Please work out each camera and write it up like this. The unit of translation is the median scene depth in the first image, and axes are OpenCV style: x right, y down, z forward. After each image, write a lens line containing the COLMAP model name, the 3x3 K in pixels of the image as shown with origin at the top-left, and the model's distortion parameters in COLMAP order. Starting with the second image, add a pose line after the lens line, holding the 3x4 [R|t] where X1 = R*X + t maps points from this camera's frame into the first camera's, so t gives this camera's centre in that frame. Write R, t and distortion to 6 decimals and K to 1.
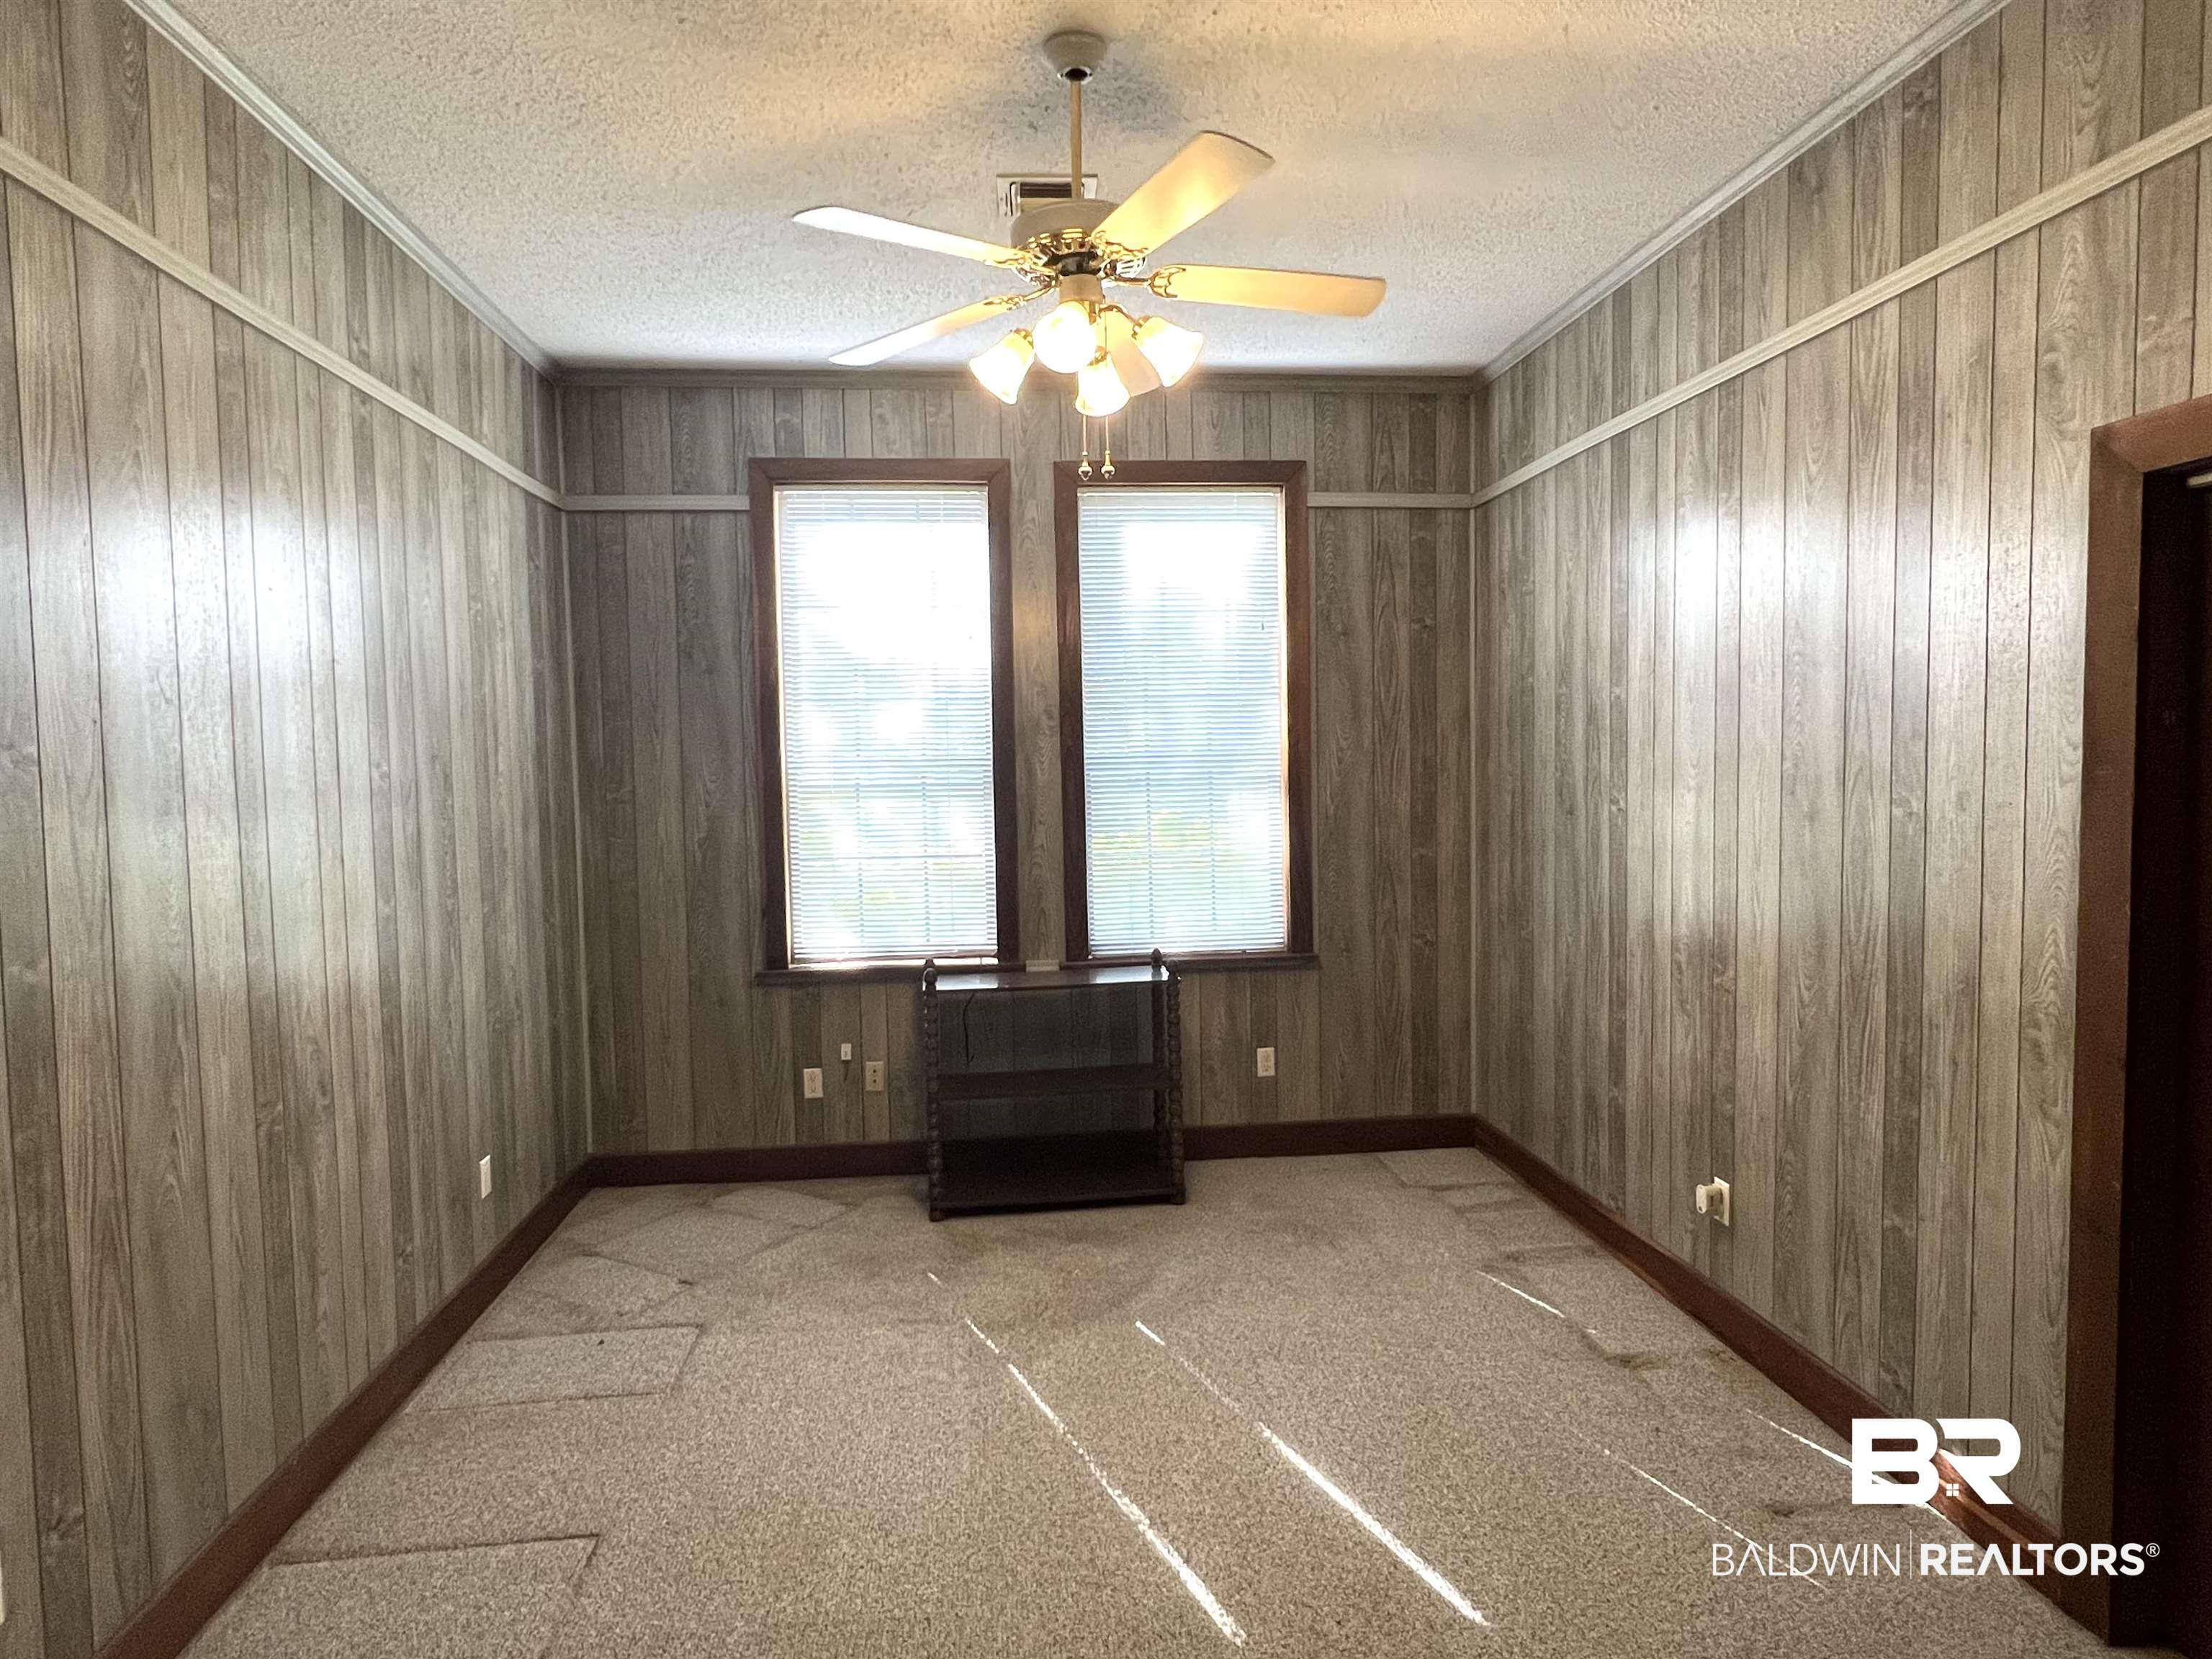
lens RADIAL K [[1261.1, 0, 1097.5], [0, 1261.1, 826.2], [0, 0, 1]] dist [-0.001299, 0.000045]
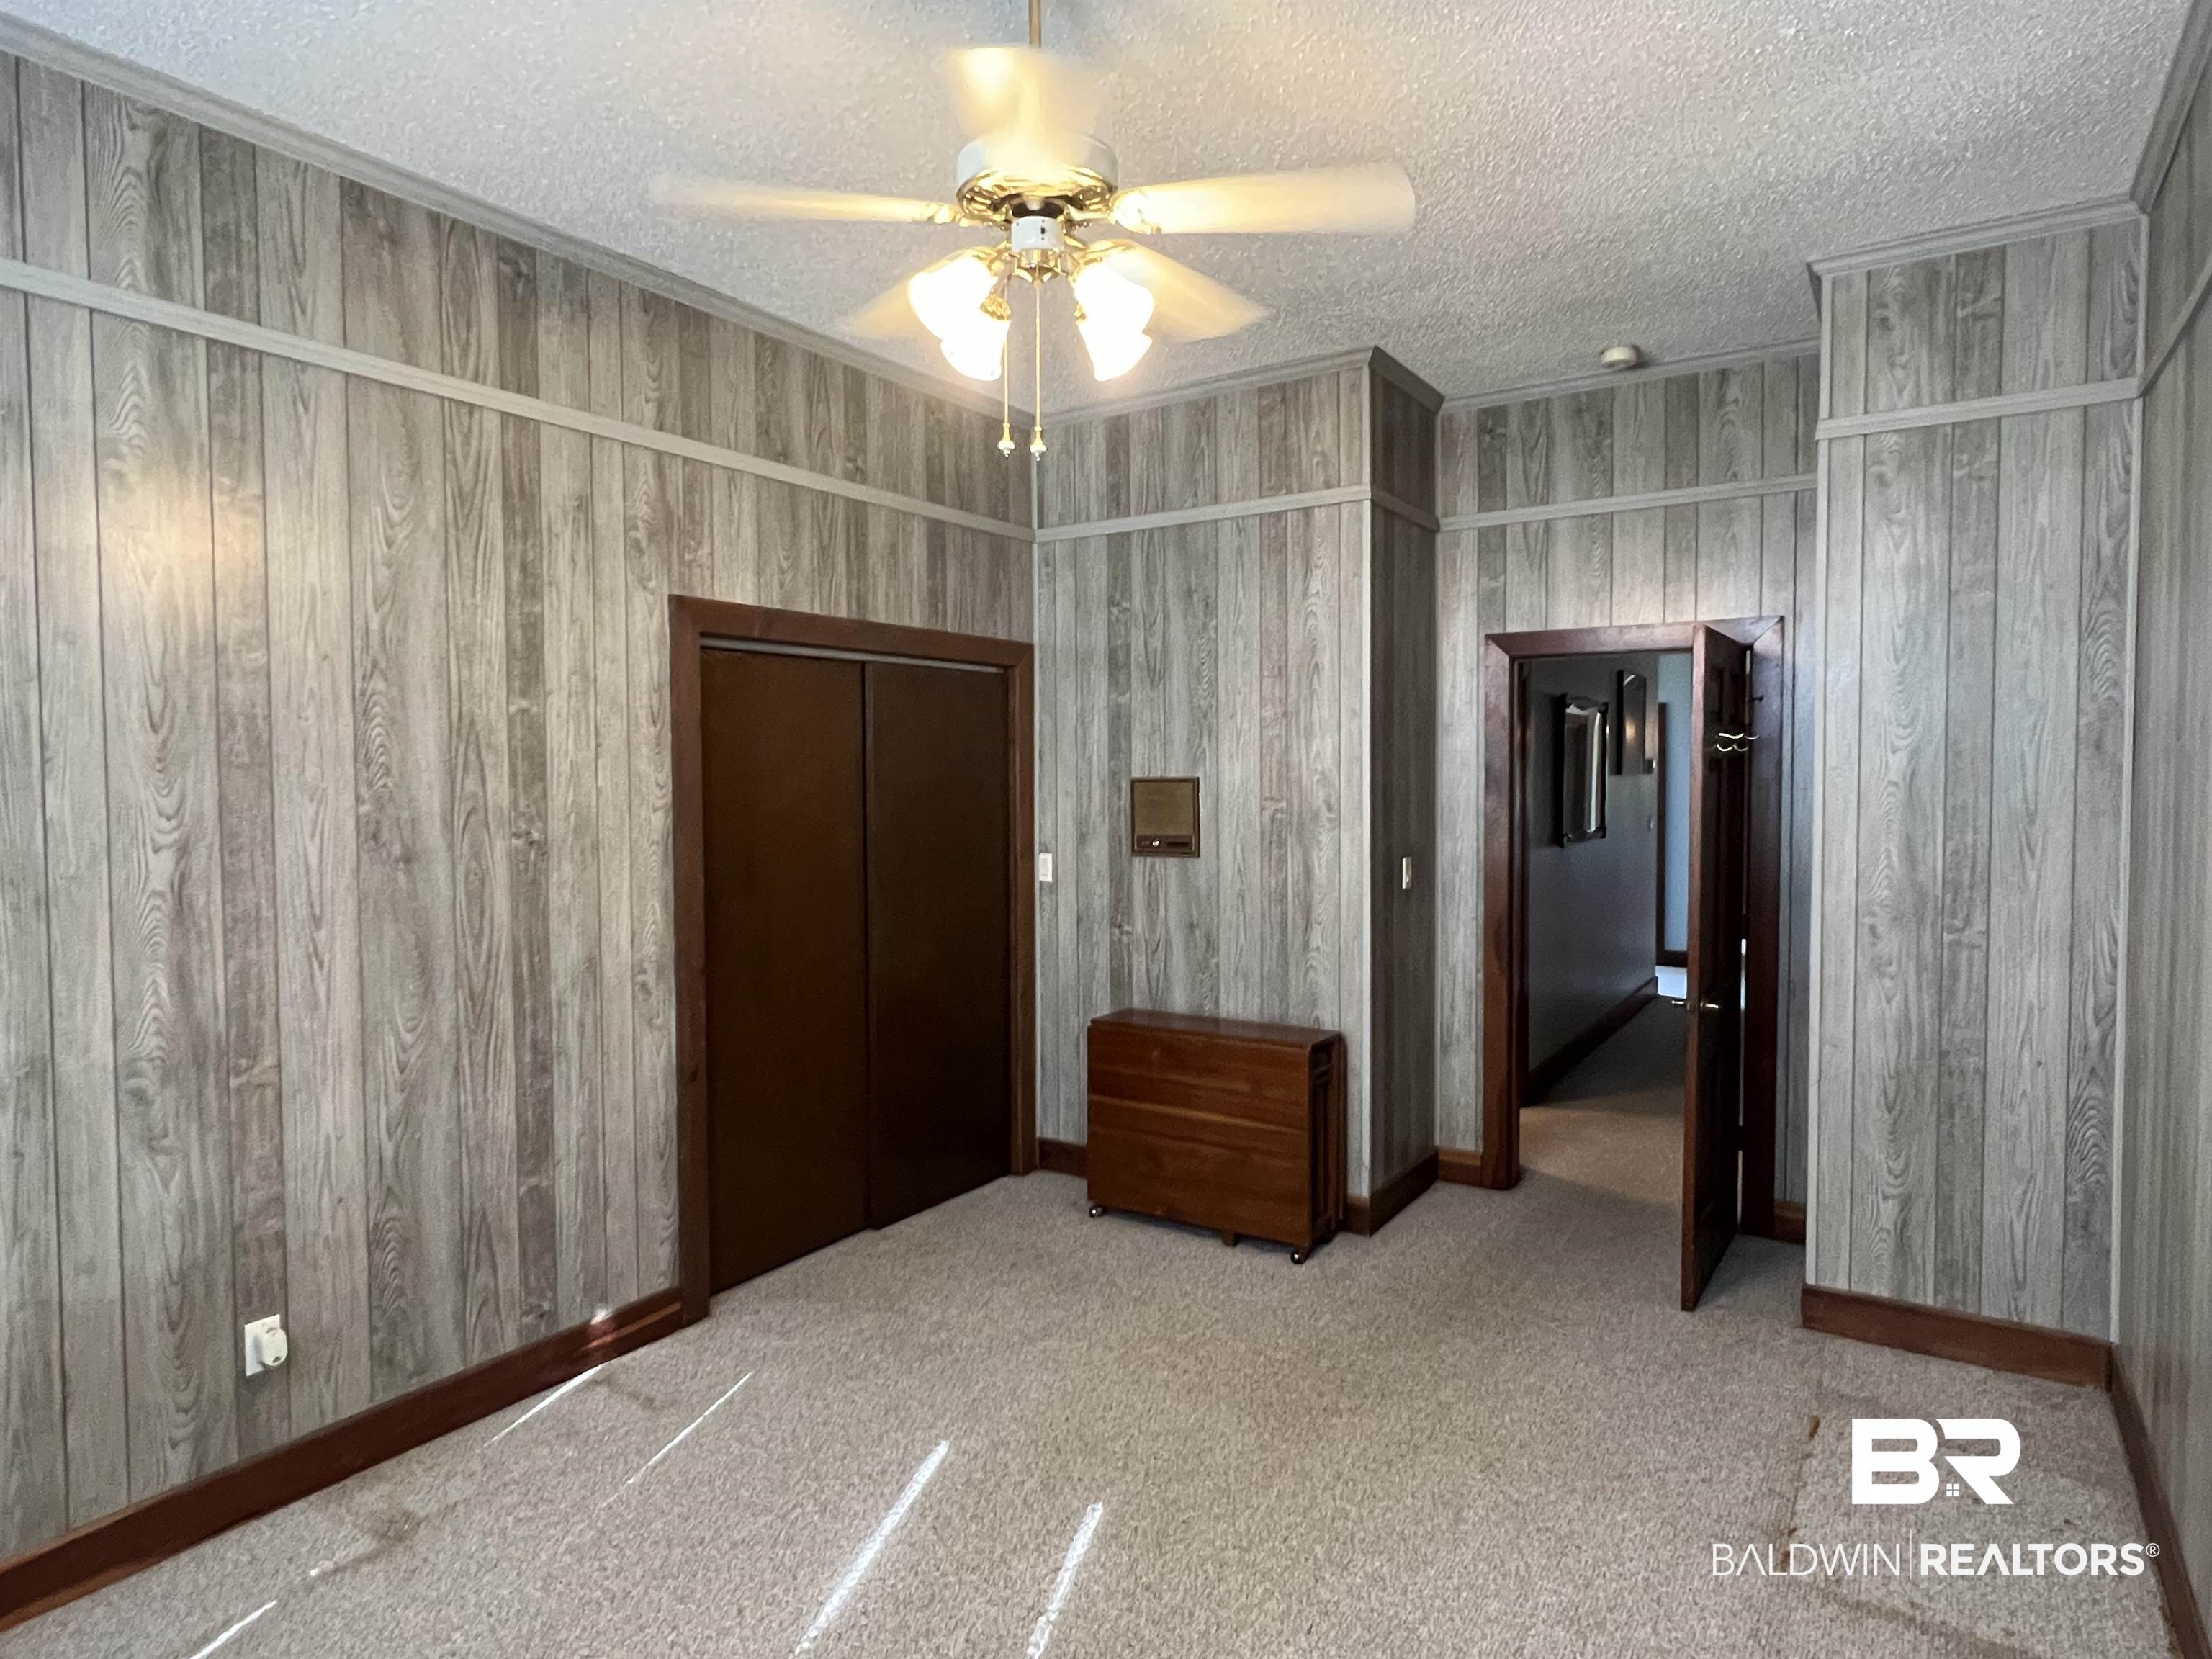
lens RADIAL K [[1261.1, 0, 1097.5], [0, 1261.1, 826.2], [0, 0, 1]] dist [-0.001299, 0.000045]
pose [[-0.774584, -0.002979, 0.632464, -0.546554], [0.056091, 0.995725, 0.073385, -0.083333], [-0.629979, 0.092318, -0.771106, 1.562635]]
